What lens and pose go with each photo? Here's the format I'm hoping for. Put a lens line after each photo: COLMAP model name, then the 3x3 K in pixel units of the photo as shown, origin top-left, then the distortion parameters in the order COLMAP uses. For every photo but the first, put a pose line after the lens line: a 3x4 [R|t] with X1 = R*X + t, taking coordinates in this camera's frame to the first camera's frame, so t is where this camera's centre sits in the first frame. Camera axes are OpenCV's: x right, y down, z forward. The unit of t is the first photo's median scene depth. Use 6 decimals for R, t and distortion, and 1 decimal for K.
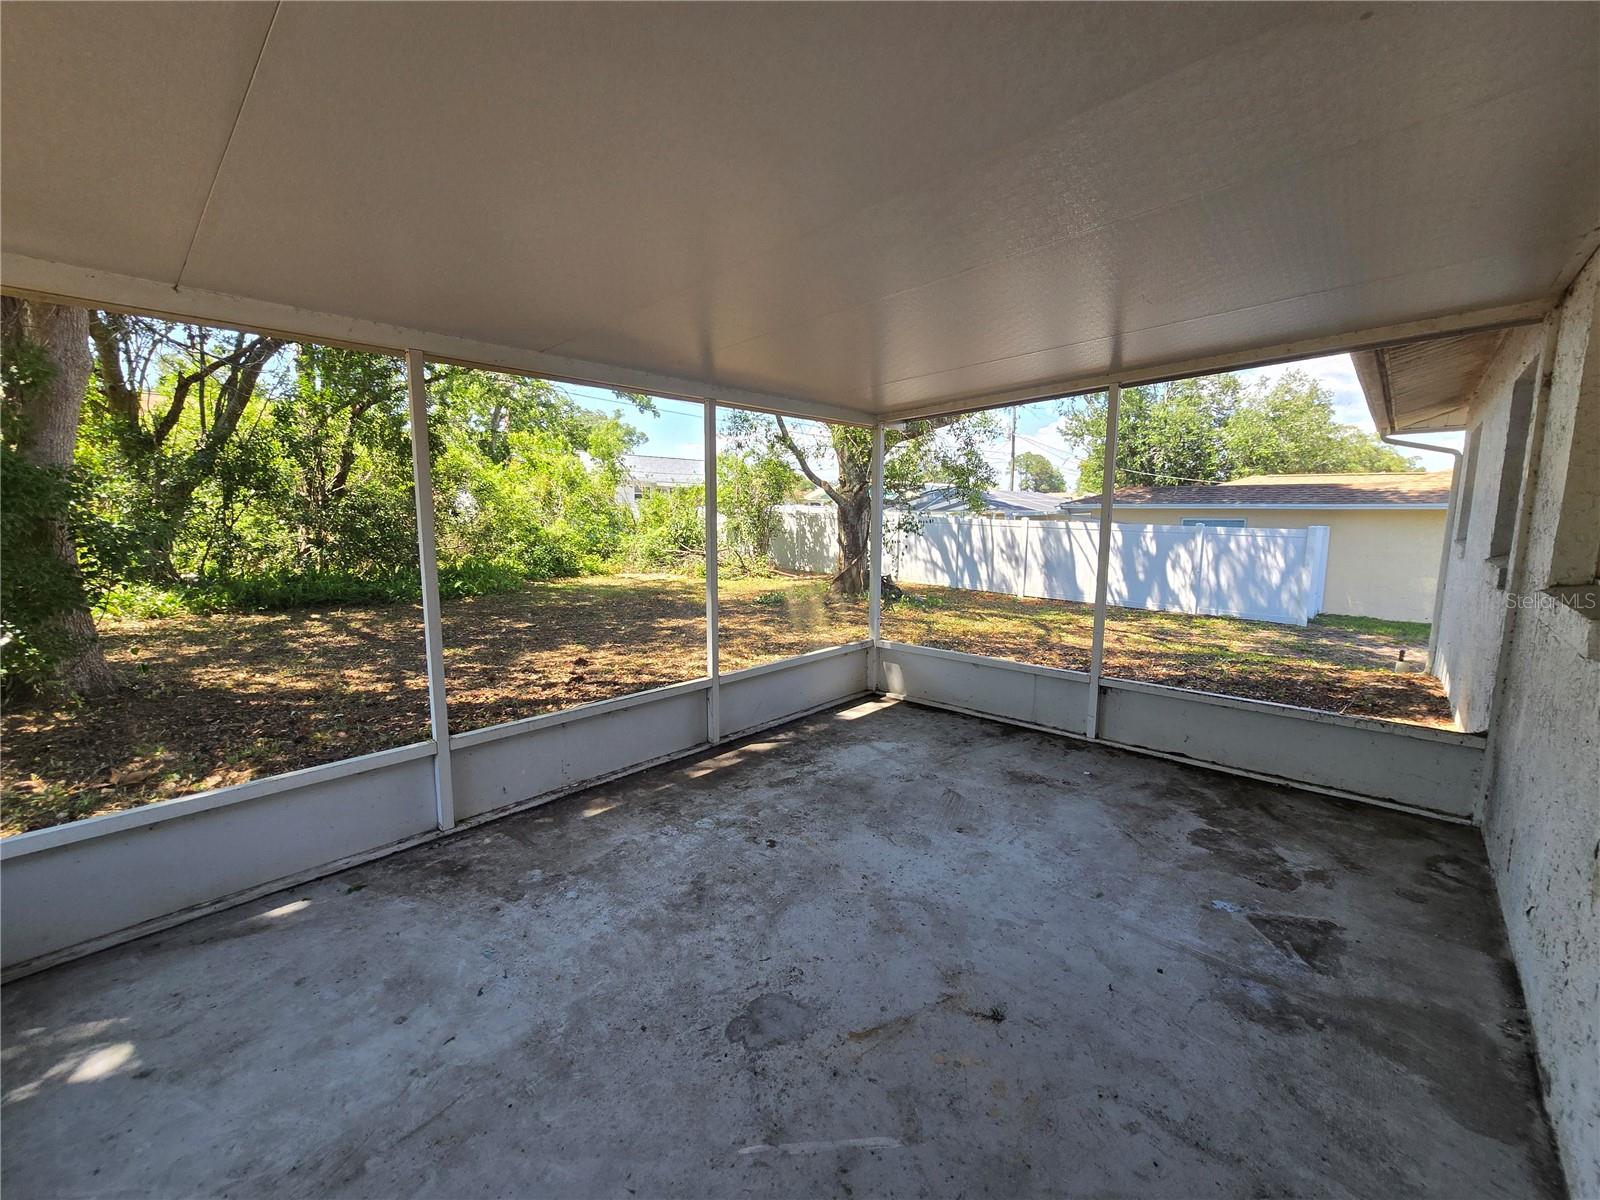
lens RADIAL K [[657.0, 0, 797.6], [0, 657.0, 599.1], [0, 0, 1]] dist [-0.003193, -0.000097]
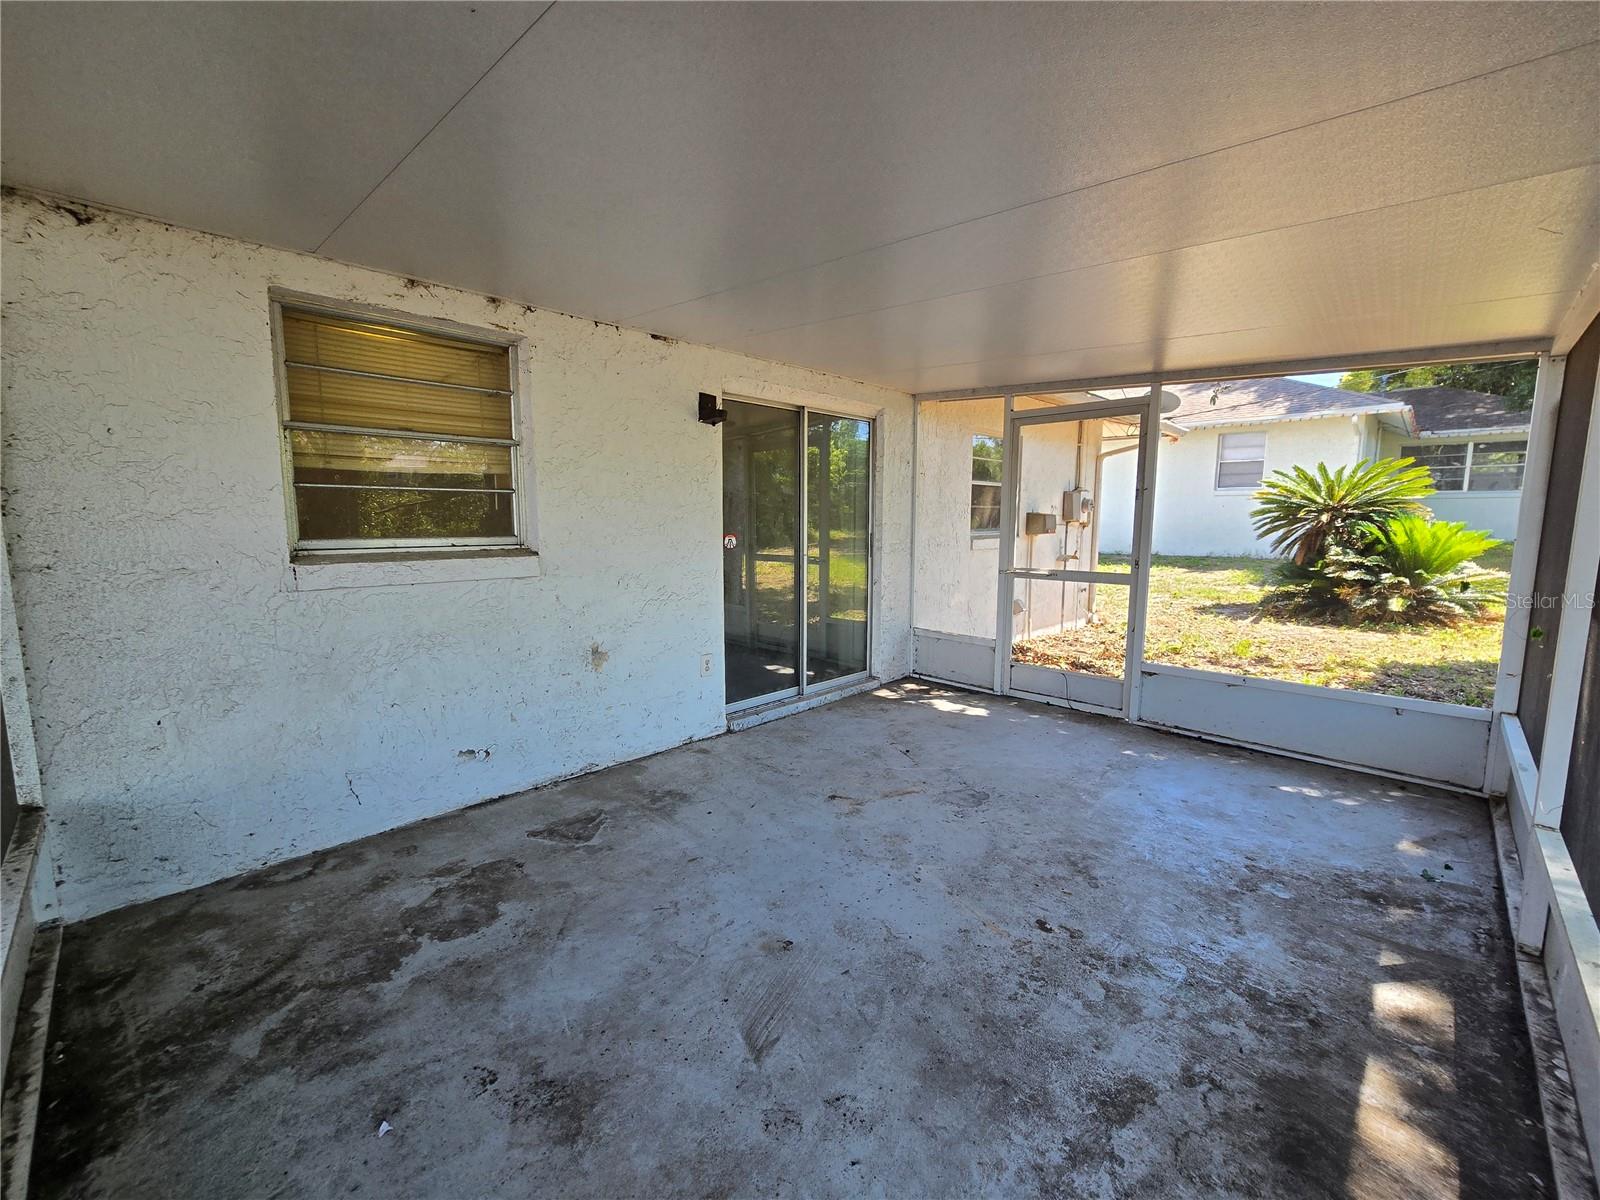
lens RADIAL K [[657.0, 0, 797.6], [0, 657.0, 599.1], [0, 0, 1]] dist [-0.003193, -0.000097]
pose [[-0.999460, -0.008879, 0.031621, 0.242253], [-0.000648, 0.967910, 0.251296, -0.202630], [-0.032838, 0.251140, -0.967394, 1.765414]]
